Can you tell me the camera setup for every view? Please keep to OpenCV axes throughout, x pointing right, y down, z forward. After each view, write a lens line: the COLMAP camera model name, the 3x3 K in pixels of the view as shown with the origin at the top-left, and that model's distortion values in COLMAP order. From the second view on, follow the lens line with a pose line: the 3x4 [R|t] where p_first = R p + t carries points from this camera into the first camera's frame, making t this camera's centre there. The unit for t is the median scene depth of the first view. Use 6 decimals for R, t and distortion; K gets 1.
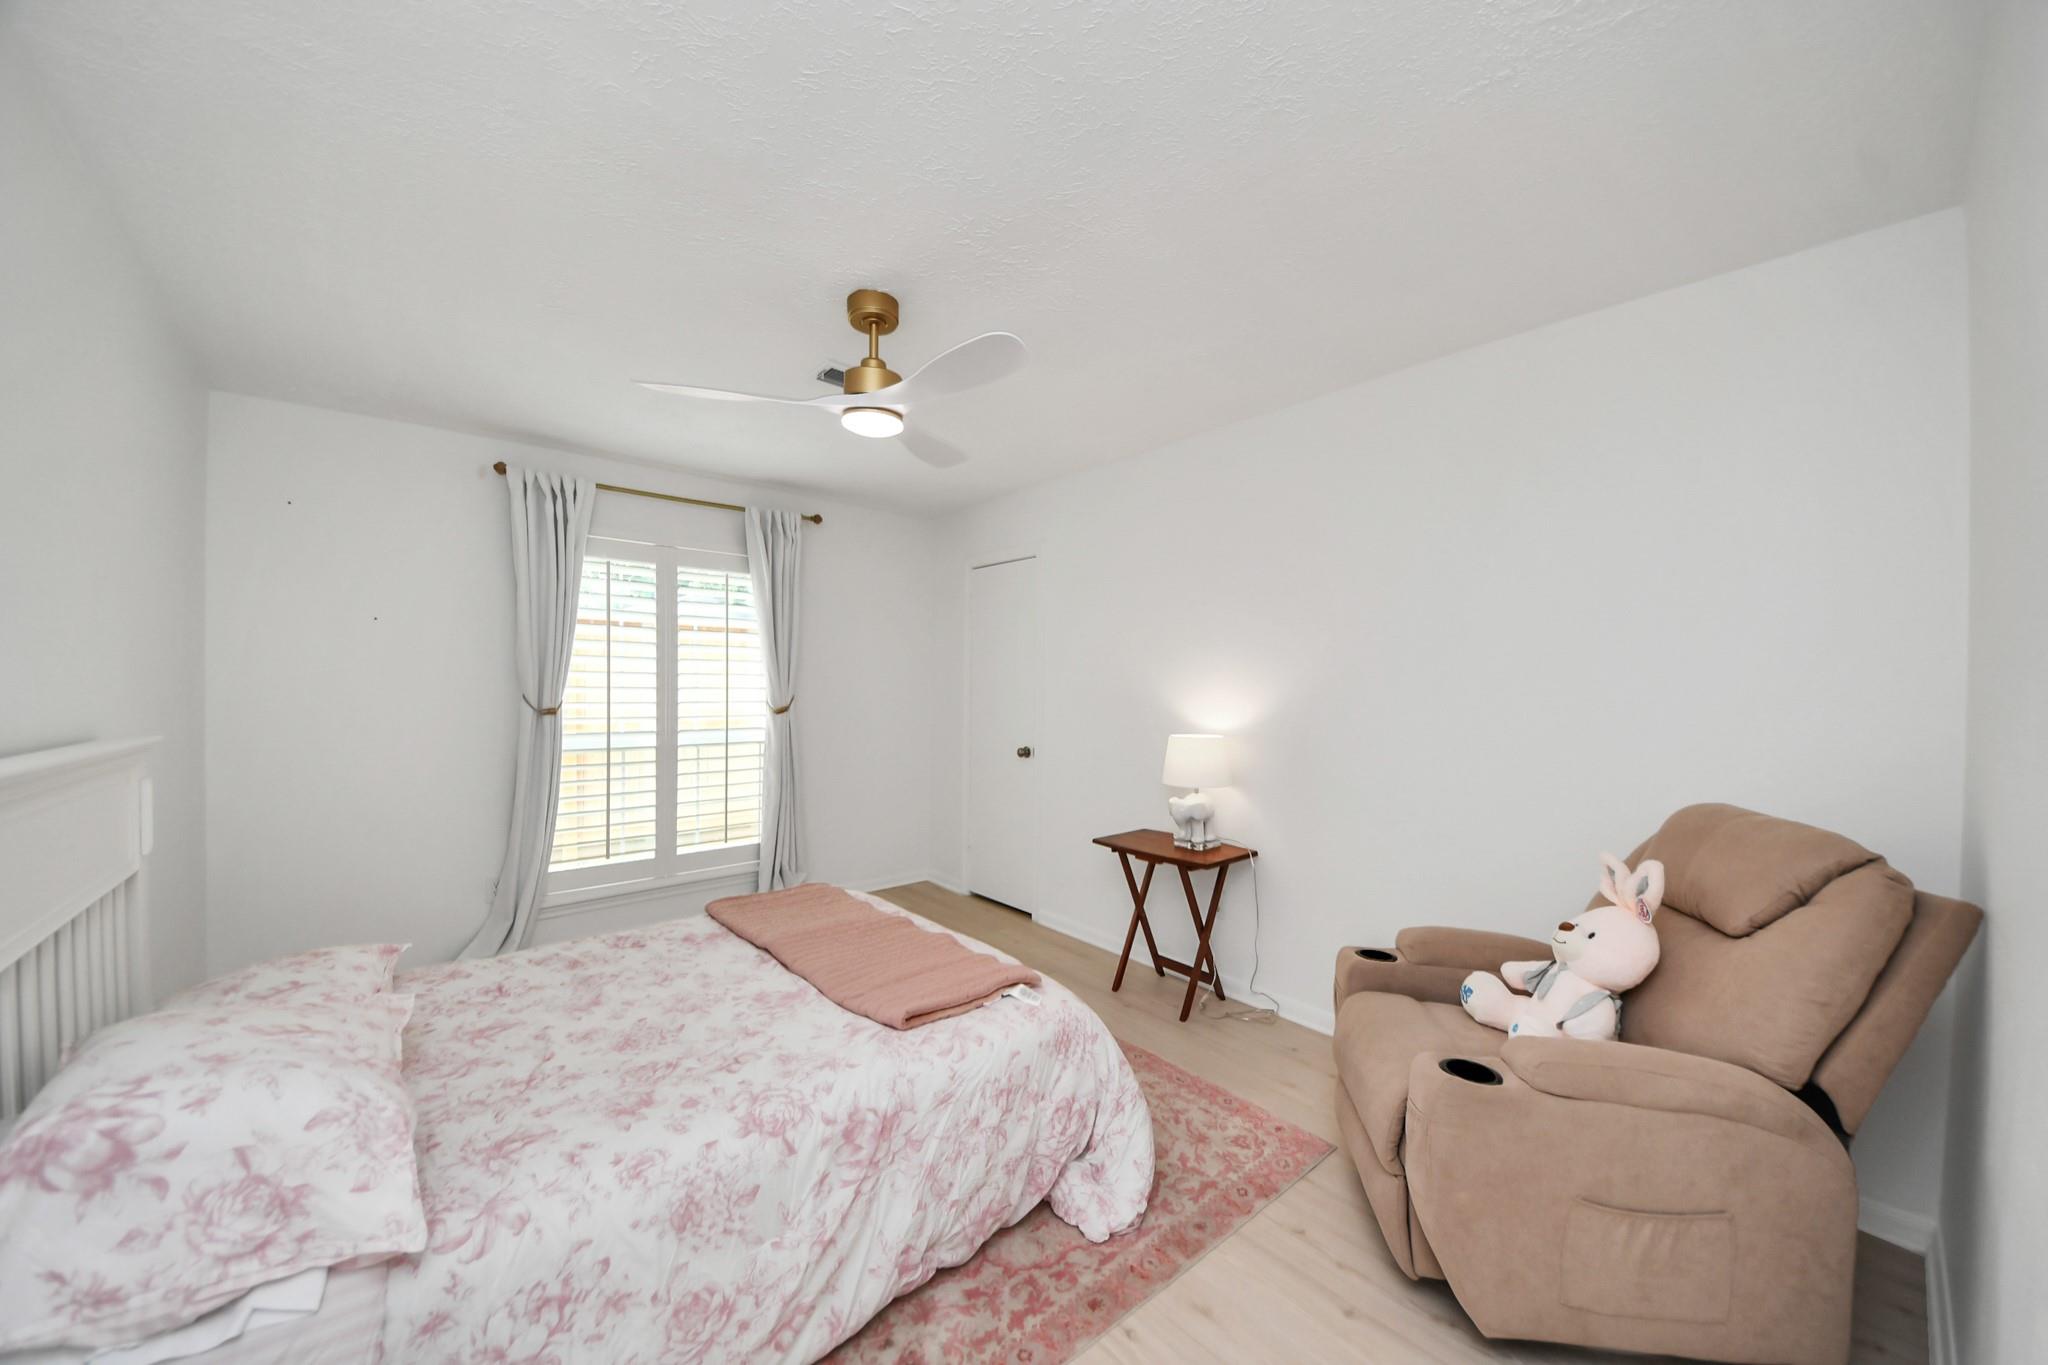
lens RADIAL K [[737.2, 0, 1021.1], [0, 737.2, 691.8], [0, 0, 1]] dist [-0.000133, -0.000079]
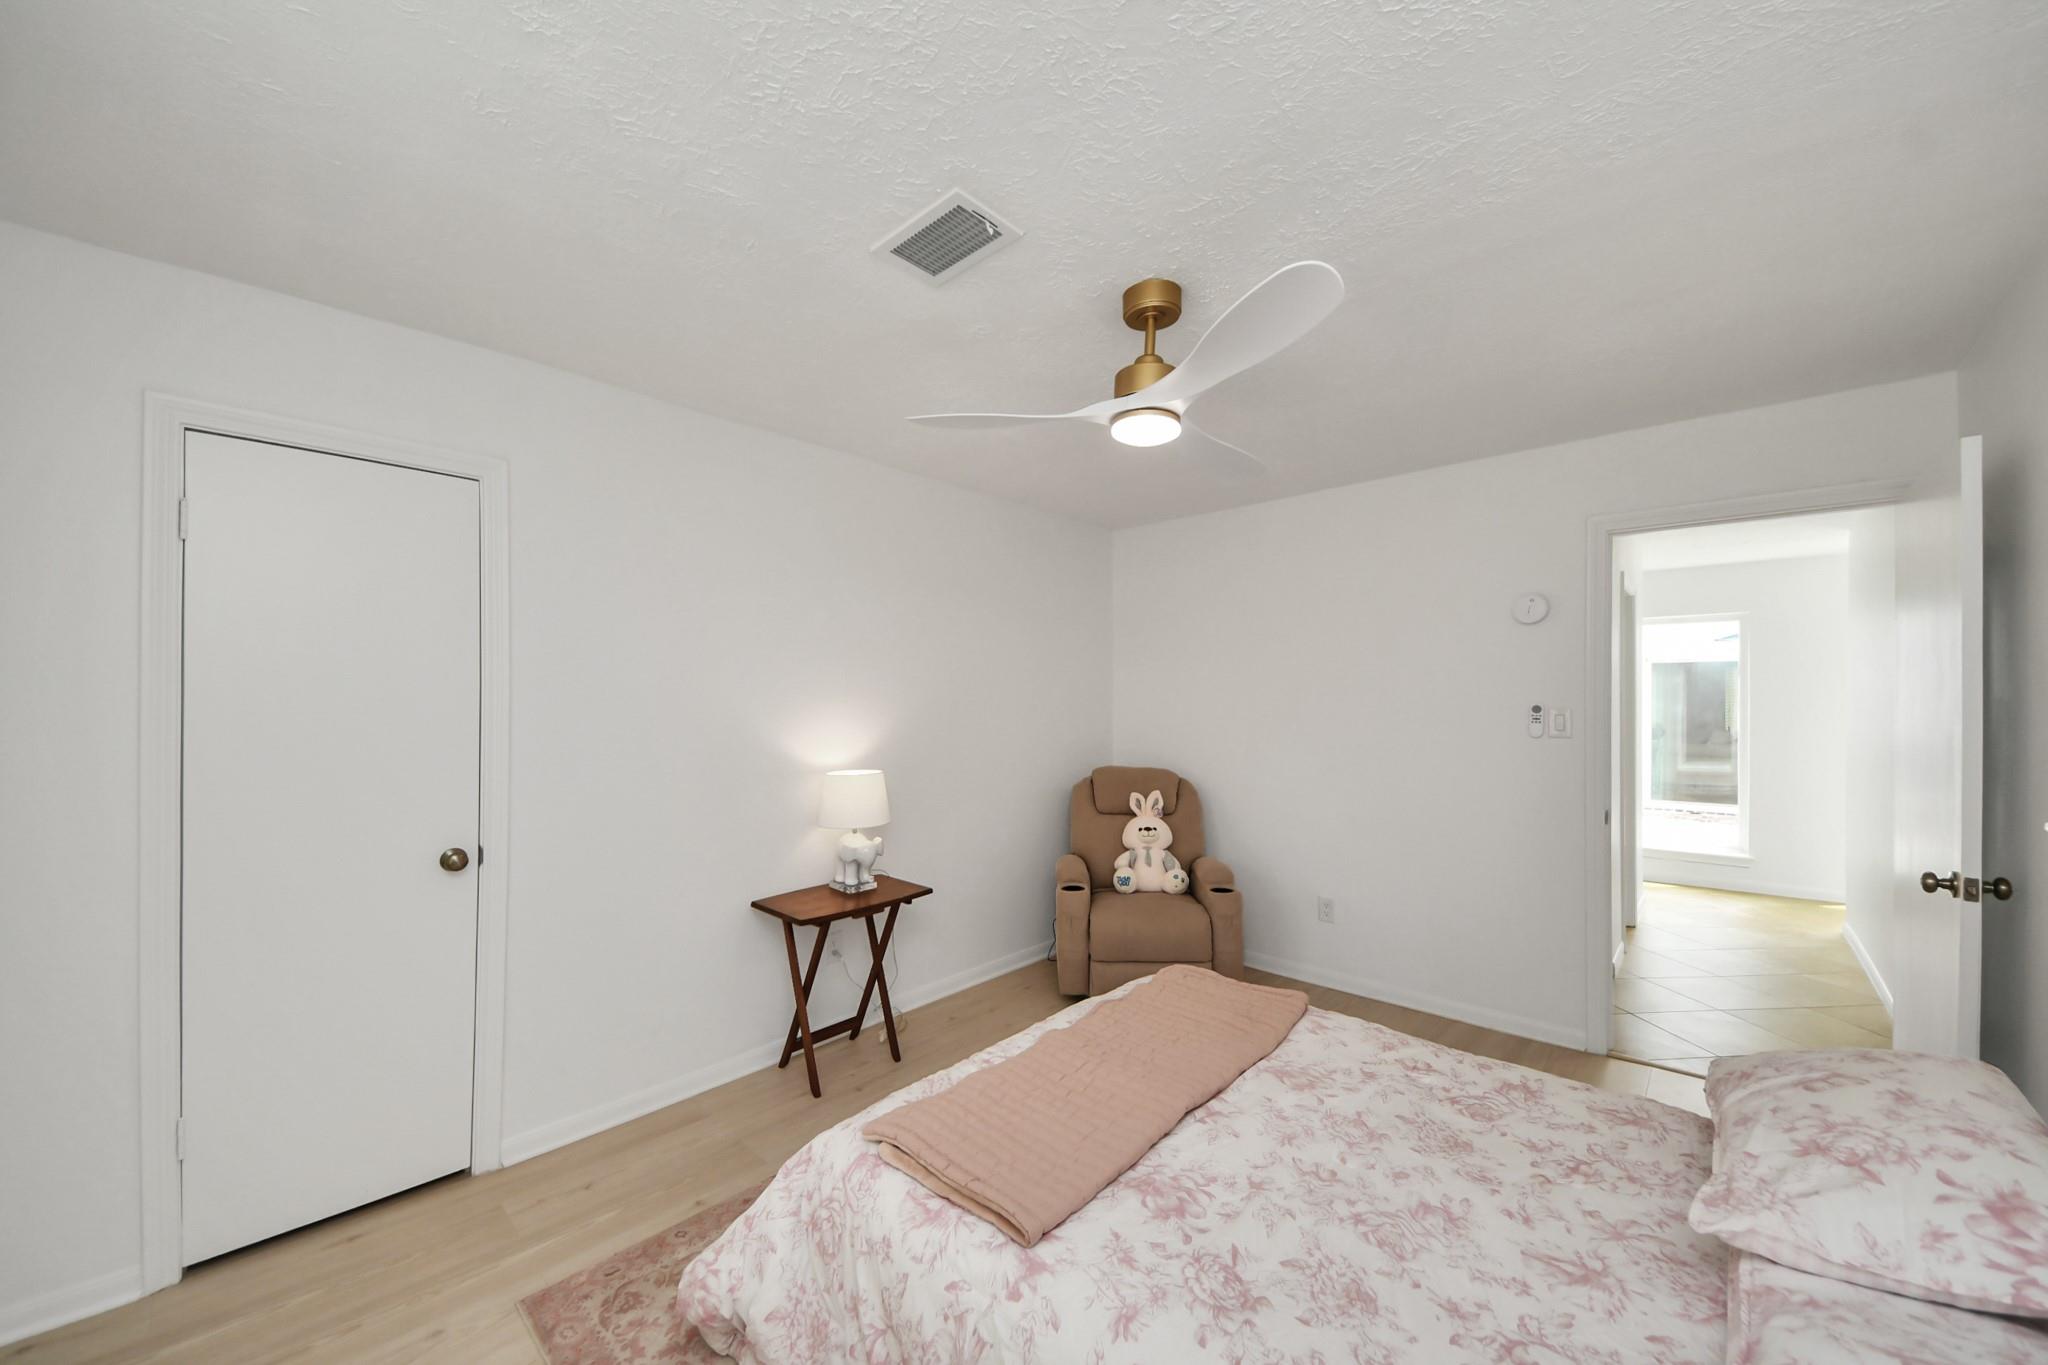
lens RADIAL K [[737.2, 0, 1021.1], [0, 737.2, 691.8], [0, 0, 1]] dist [-0.000133, -0.000079]
pose [[-0.098269, -0.002206, 0.995157, -1.237498], [0.005060, 0.999984, 0.002716, -0.085836], [-0.995147, 0.005303, -0.098256, 1.440844]]
